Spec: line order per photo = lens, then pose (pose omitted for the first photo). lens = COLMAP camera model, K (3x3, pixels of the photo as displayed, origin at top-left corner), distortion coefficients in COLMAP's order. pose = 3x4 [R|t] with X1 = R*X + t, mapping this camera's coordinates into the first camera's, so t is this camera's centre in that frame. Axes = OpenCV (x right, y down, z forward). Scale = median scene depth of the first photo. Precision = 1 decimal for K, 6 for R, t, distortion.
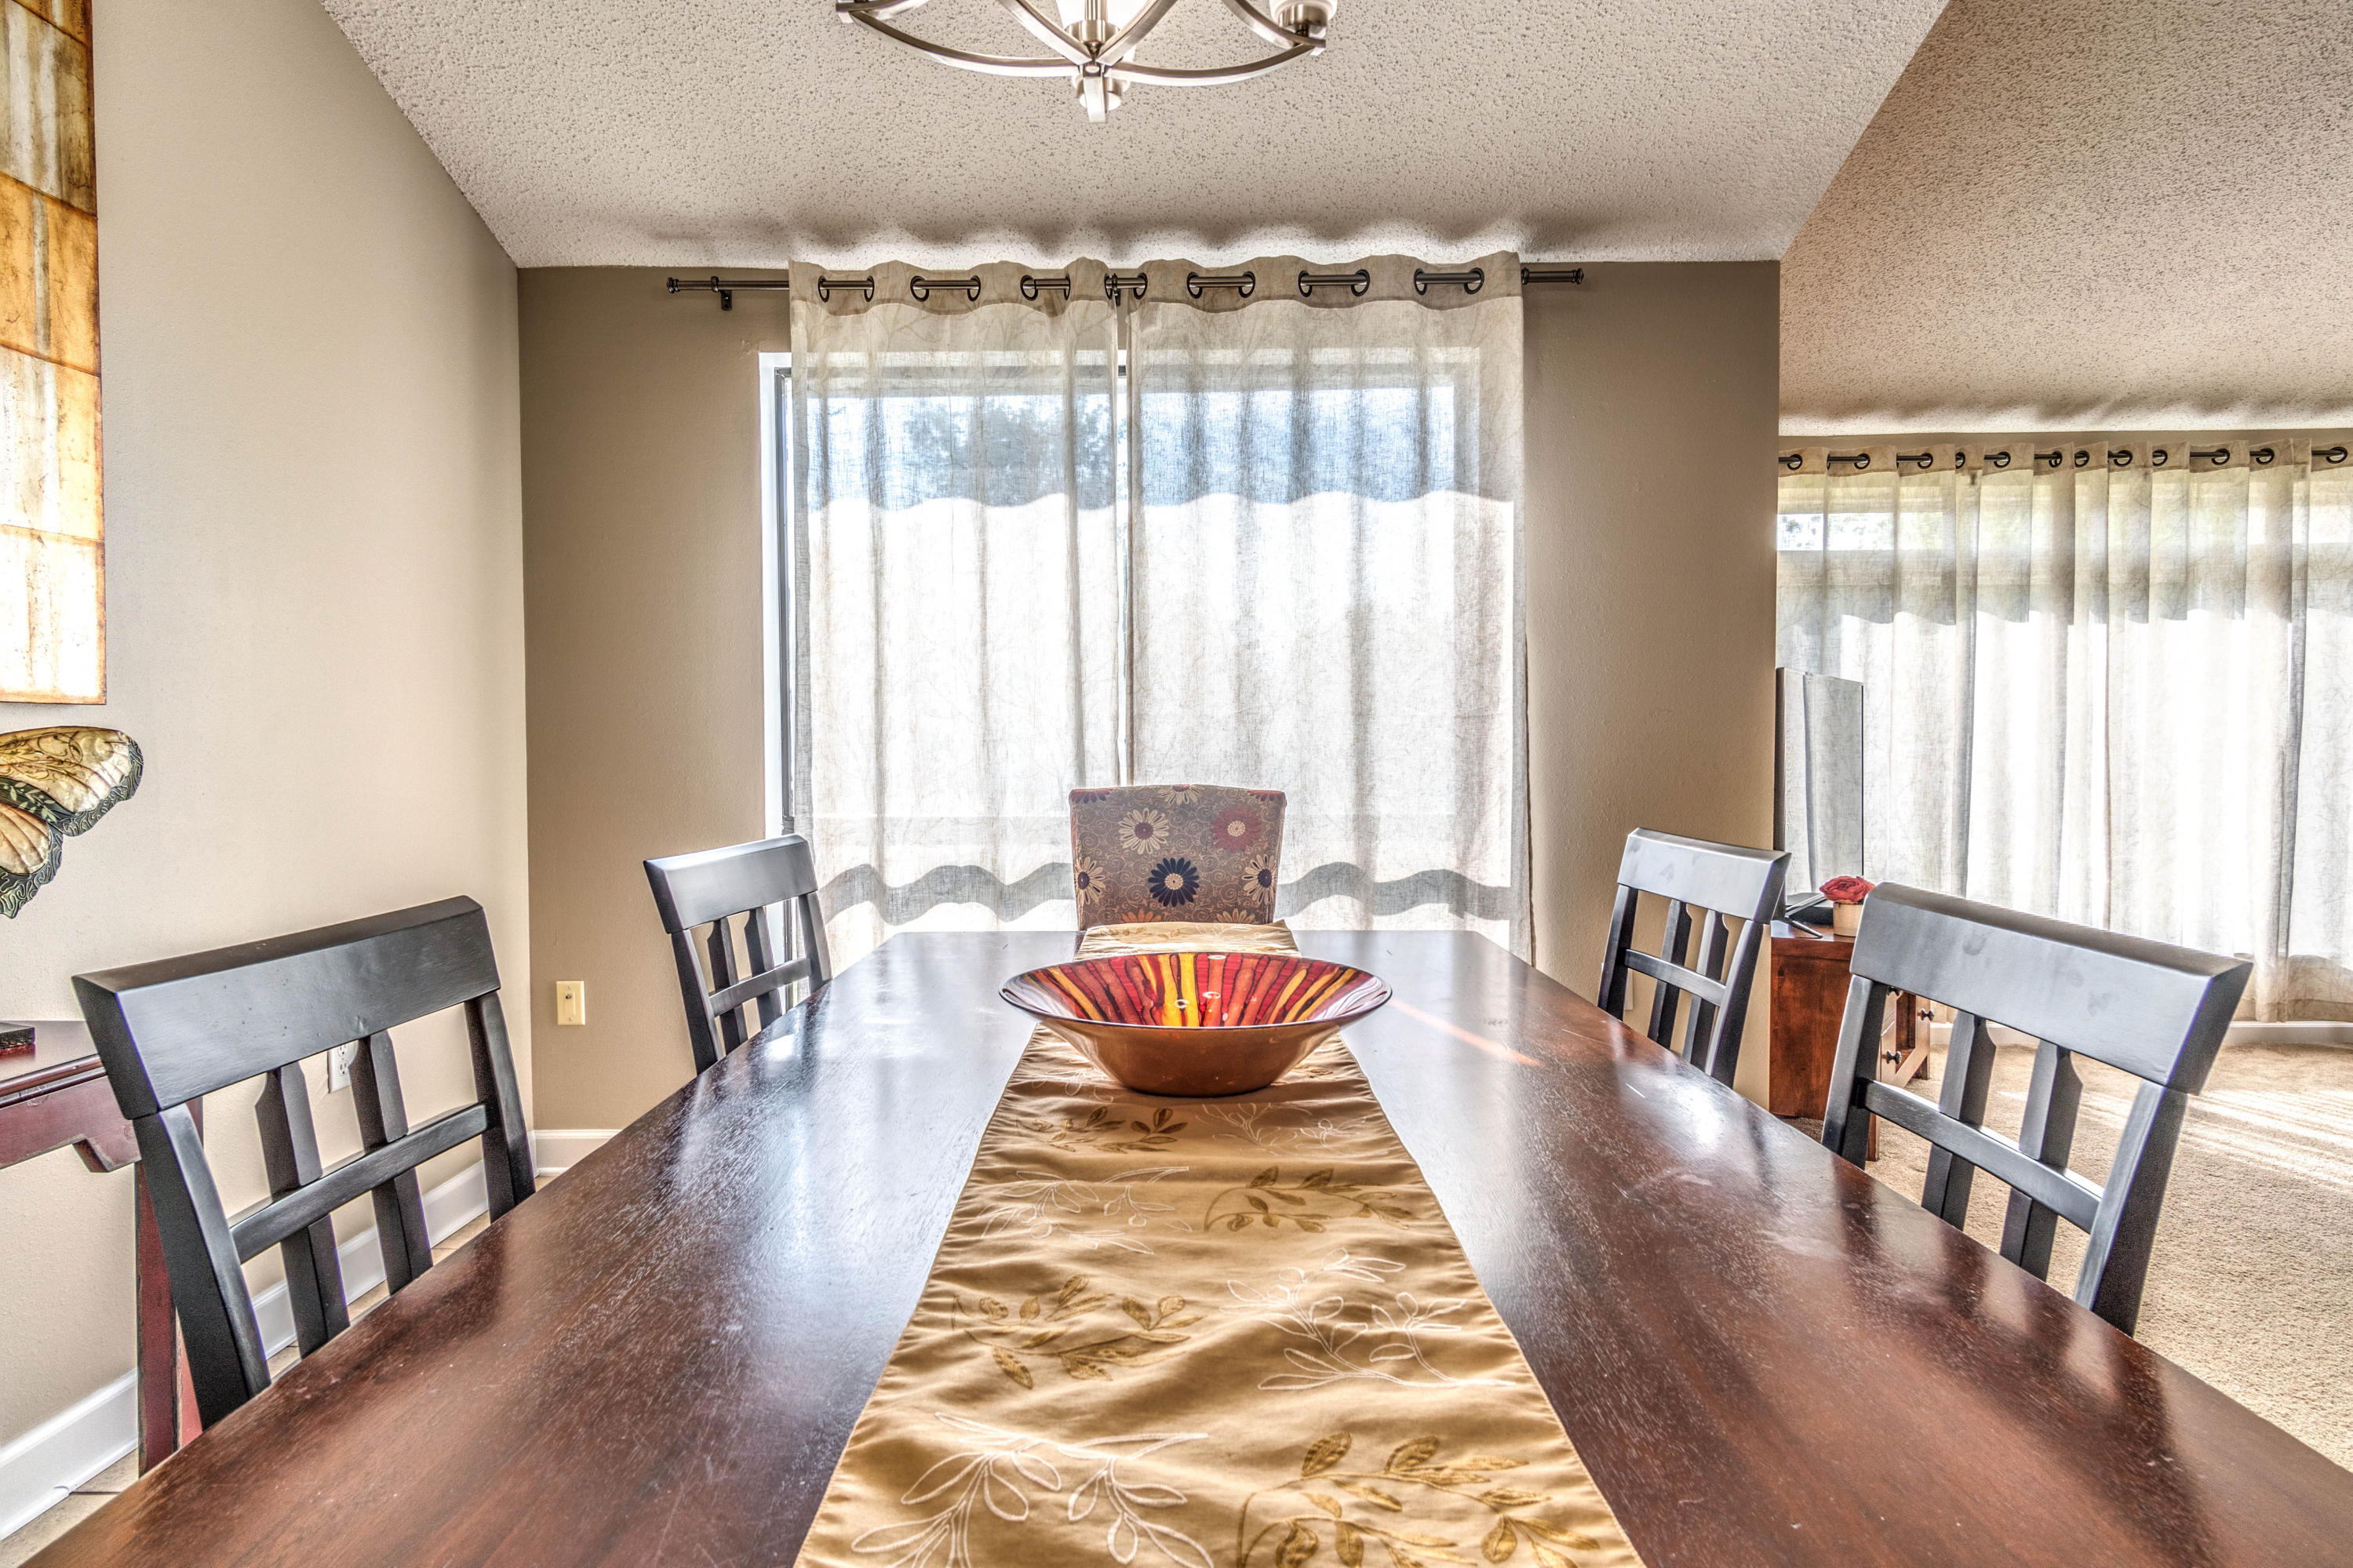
lens RADIAL K [[1303.5, 0, 1166.4], [0, 1303.5, 787.5], [0, 0, 1]] dist [0.005118, 0.001635]
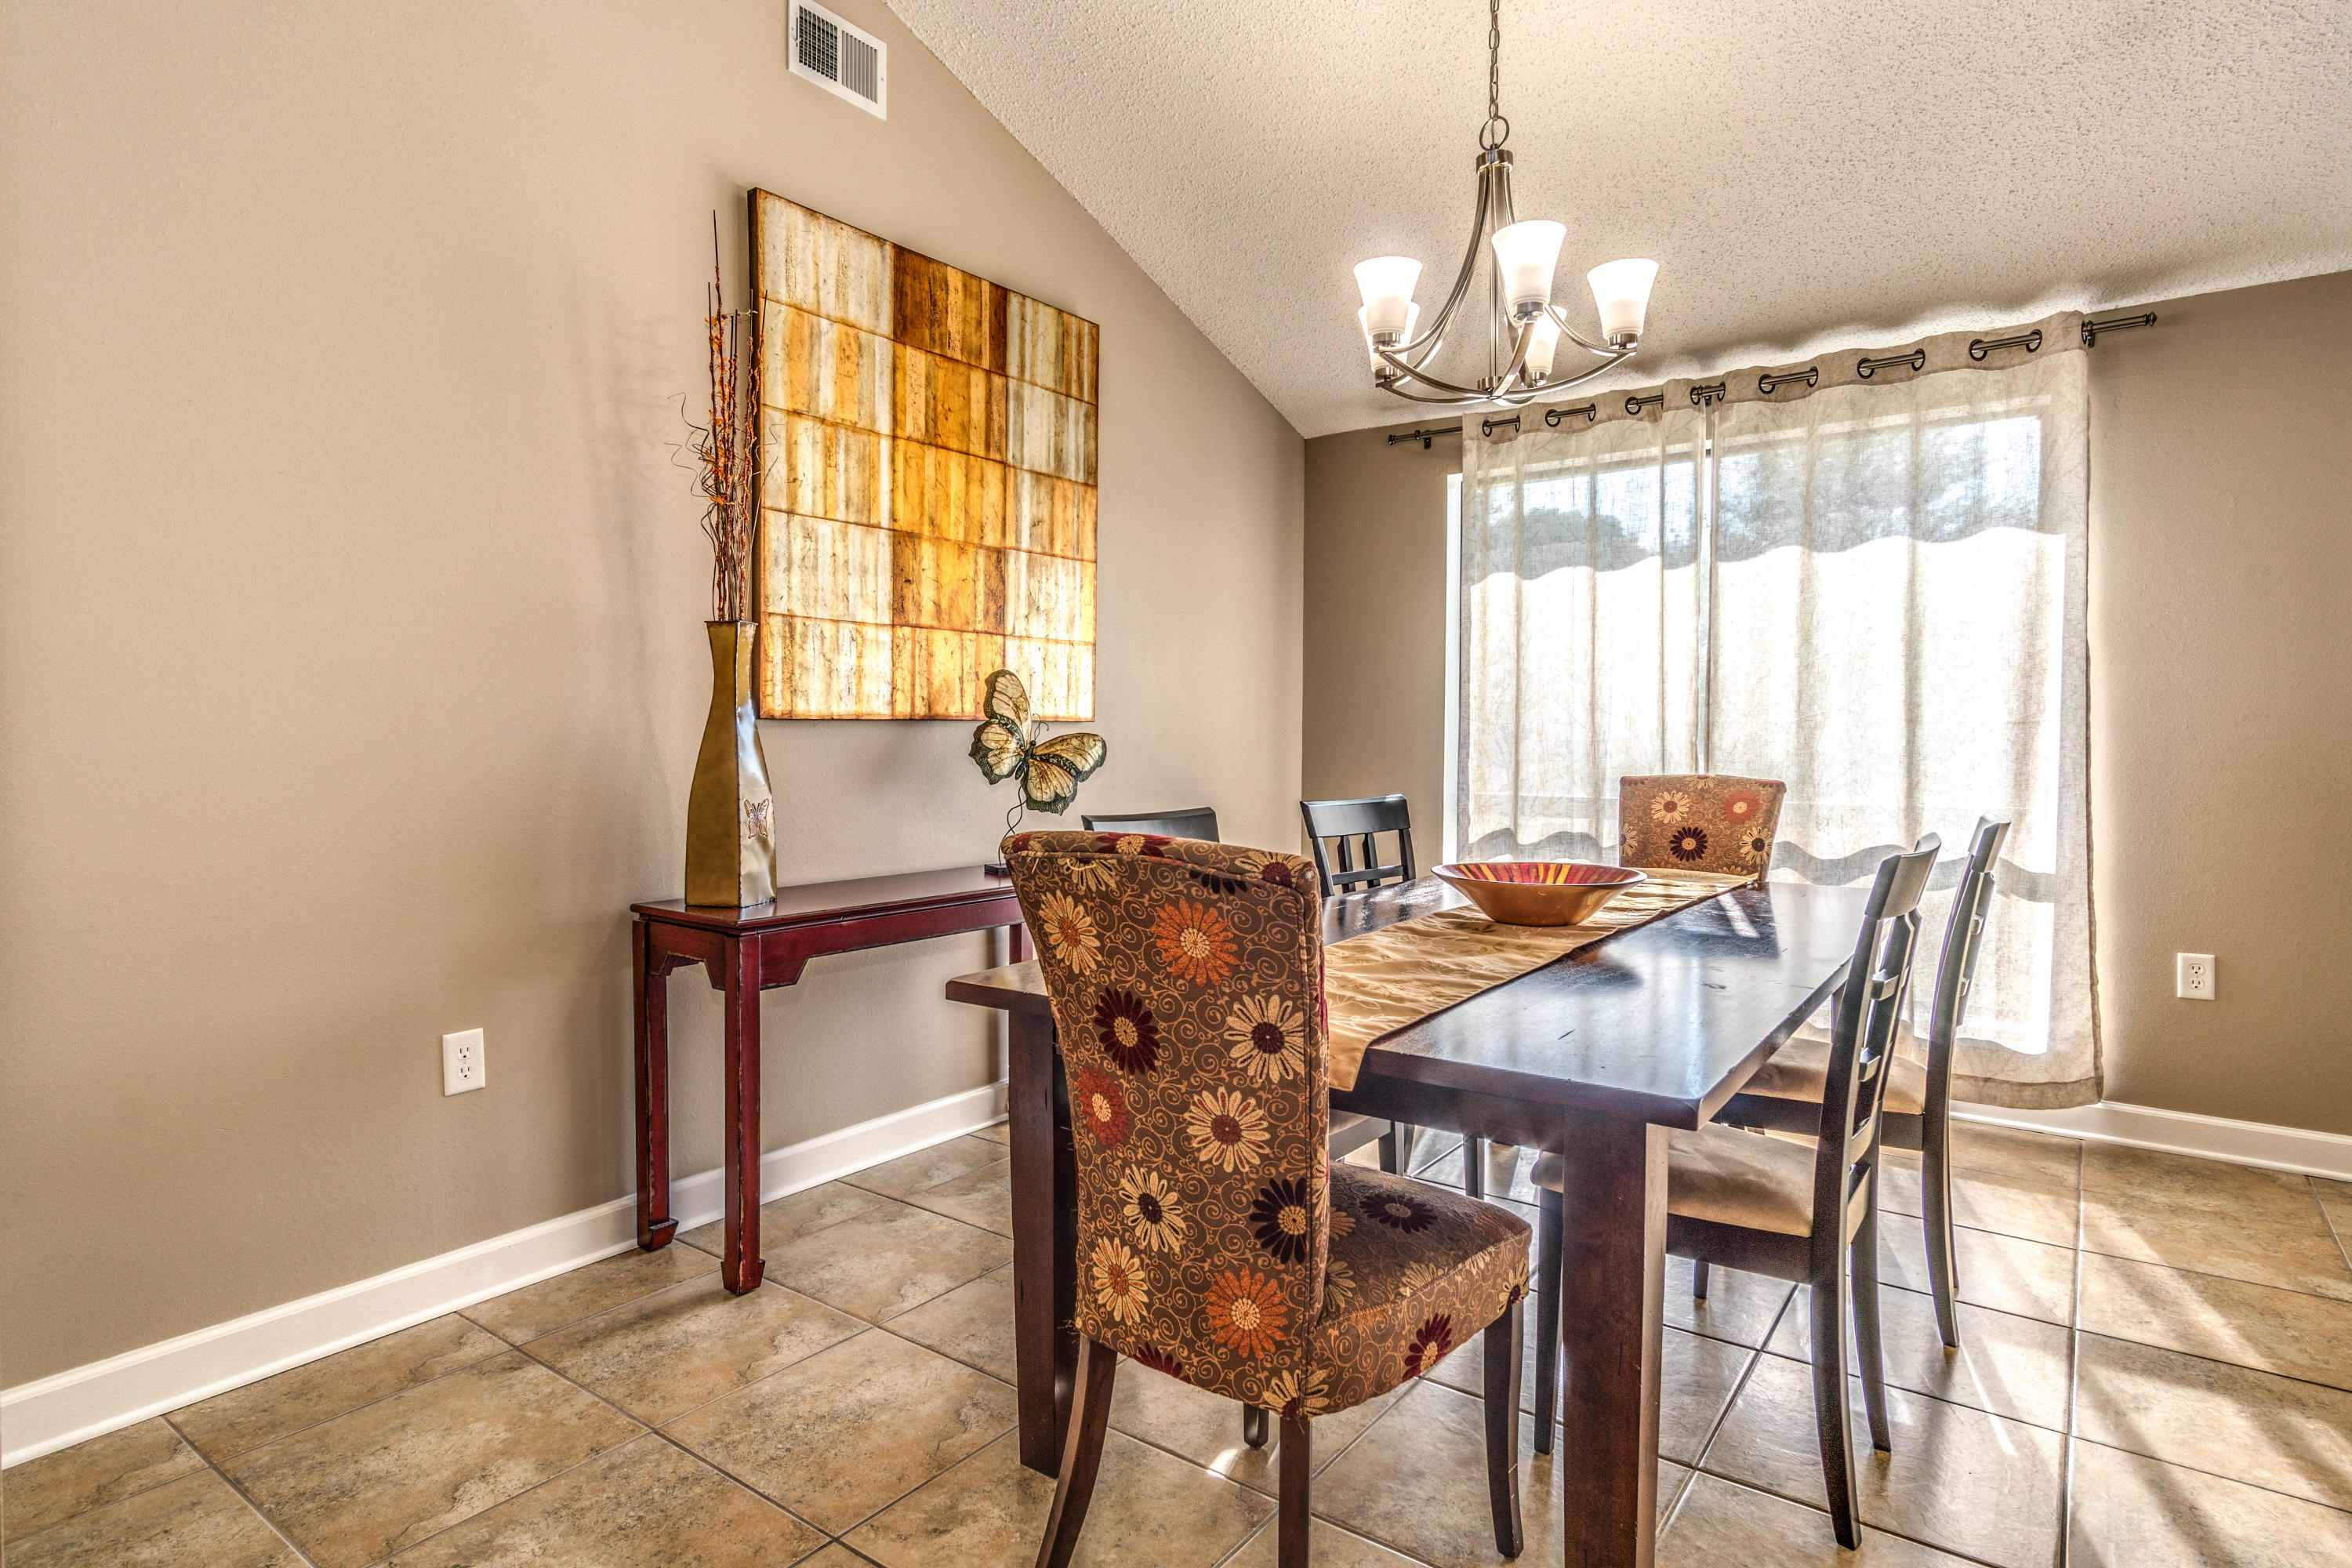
lens RADIAL K [[1255.7, 0, 1162.1], [0, 1255.7, 786.7], [0, 0, 1]] dist [0.004949, 0.002182]
pose [[0.808813, 0.026579, -0.587465, 0.273980], [-0.025857, 0.999619, 0.009626, 0.010601], [0.587498, 0.007405, 0.809192, -0.333975]]
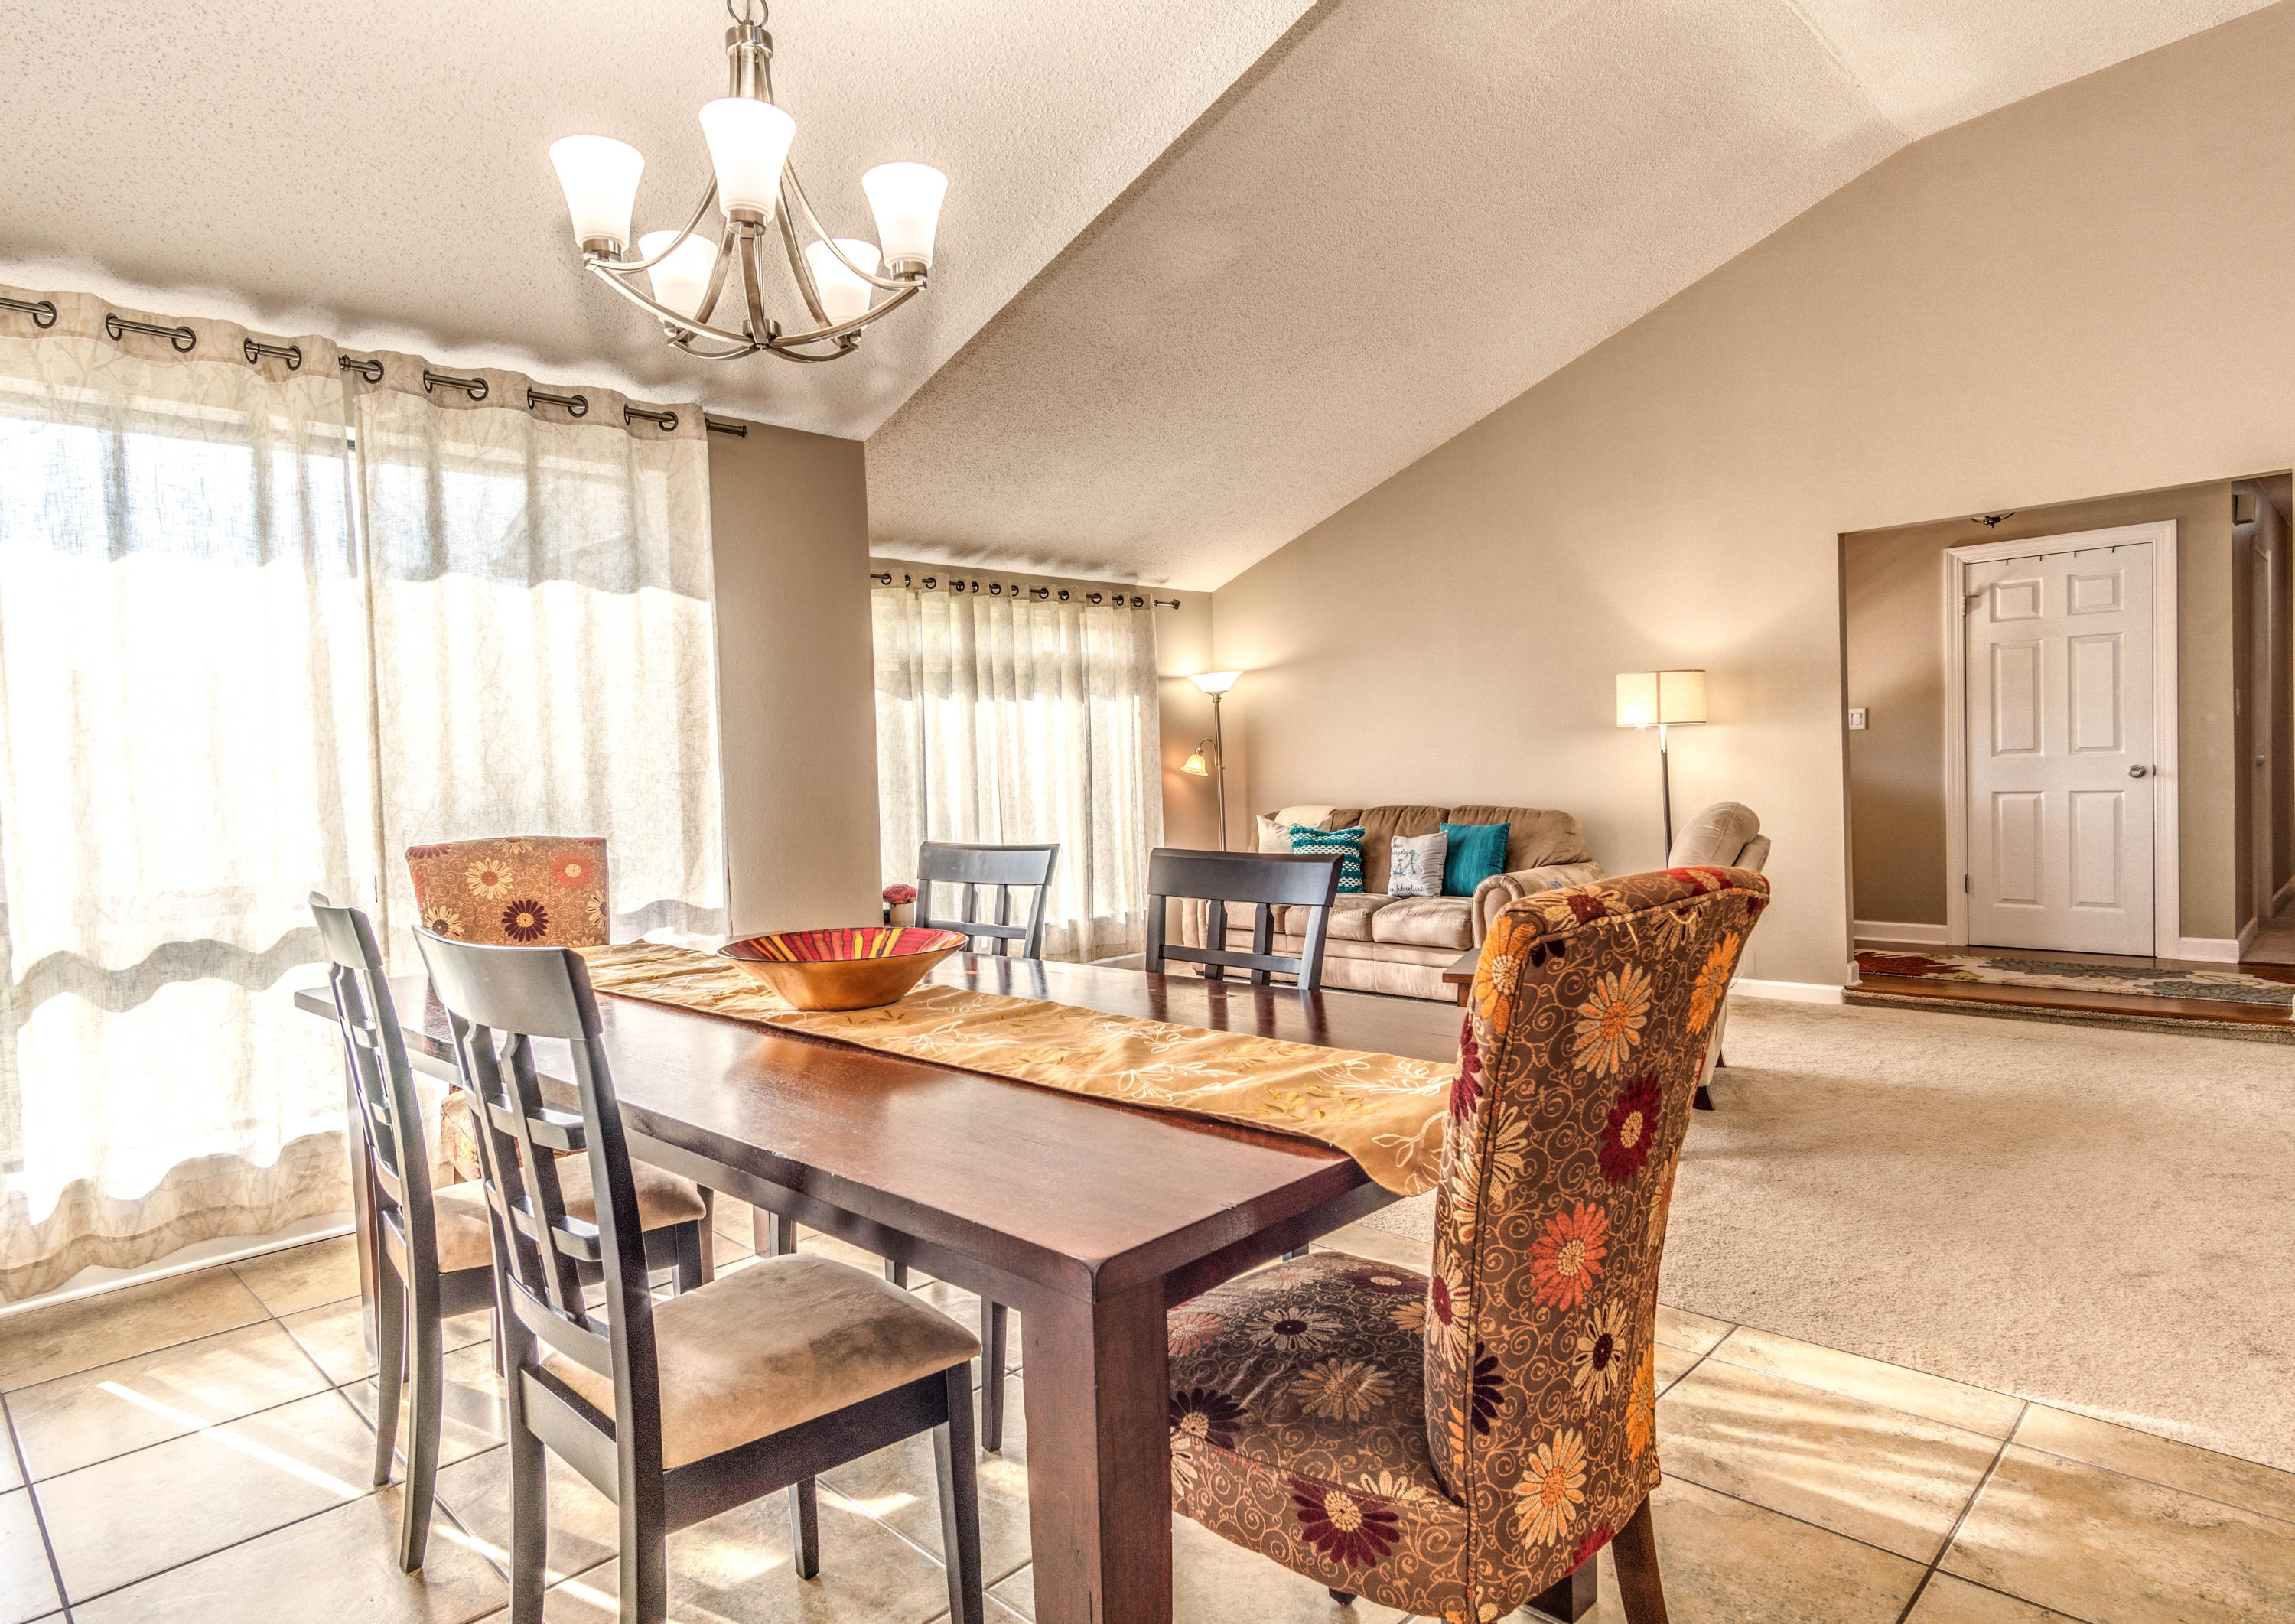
lens RADIAL K [[1296.8, 0, 1066.7], [0, 1296.8, 813.0], [0, 0, 1]] dist [-0.000141, 0.000212]
pose [[0.713438, -0.041652, 0.699479, -0.366318], [0.058636, 0.998279, -0.000363, 0.005114], [-0.698260, 0.041274, 0.714653, -0.125414]]
